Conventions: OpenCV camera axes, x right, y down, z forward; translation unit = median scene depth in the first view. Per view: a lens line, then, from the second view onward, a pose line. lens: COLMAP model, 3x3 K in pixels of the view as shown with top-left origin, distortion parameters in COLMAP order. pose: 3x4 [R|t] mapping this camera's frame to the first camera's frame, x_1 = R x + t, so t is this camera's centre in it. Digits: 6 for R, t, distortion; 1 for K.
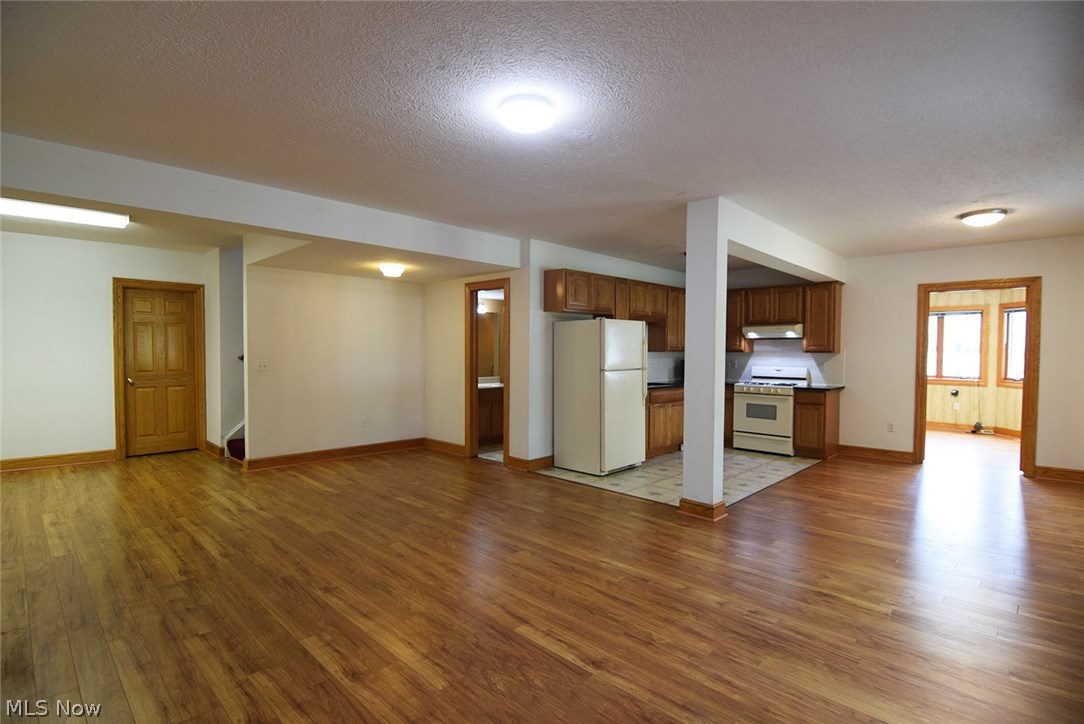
lens RADIAL K [[528.0, 0, 539.3], [0, 528.0, 361.4], [0, 0, 1]] dist [-0.016384, -0.001869]
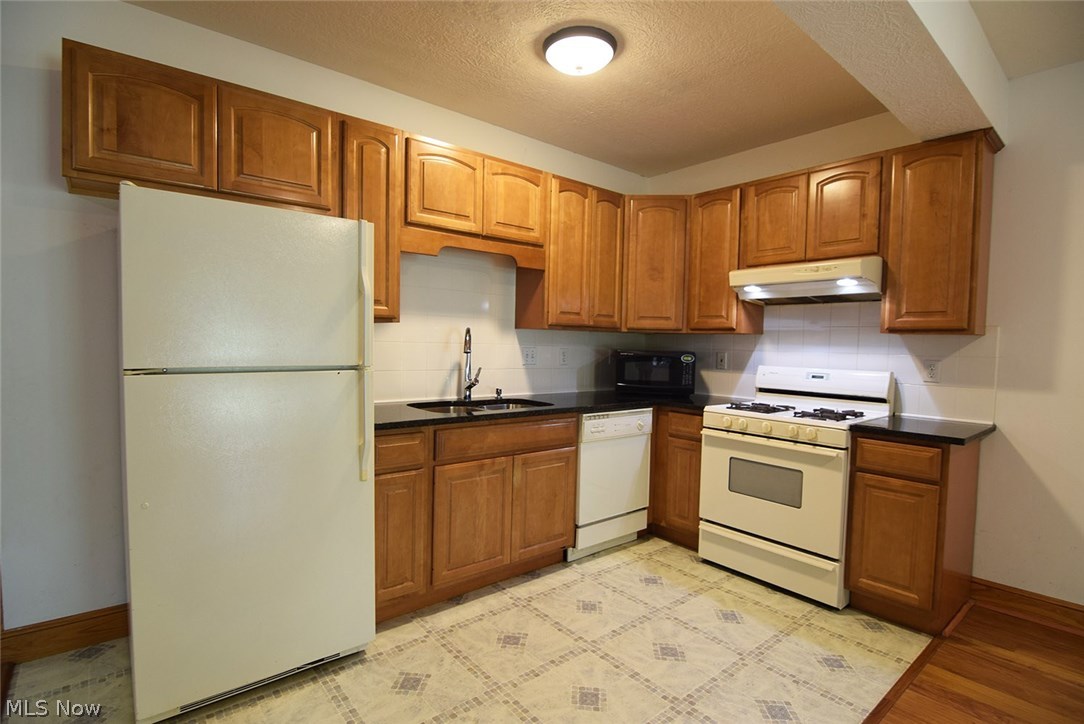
lens RADIAL K [[528.0, 0, 545.4], [0, 528.0, 365.7], [0, 0, 1]] dist [-0.016384, -0.001869]
pose [[0.993554, 0.015626, -0.112278, 0.302281], [-0.012470, 0.999509, 0.028755, -0.000994], [0.112672, -0.027169, 0.993261, 0.592272]]
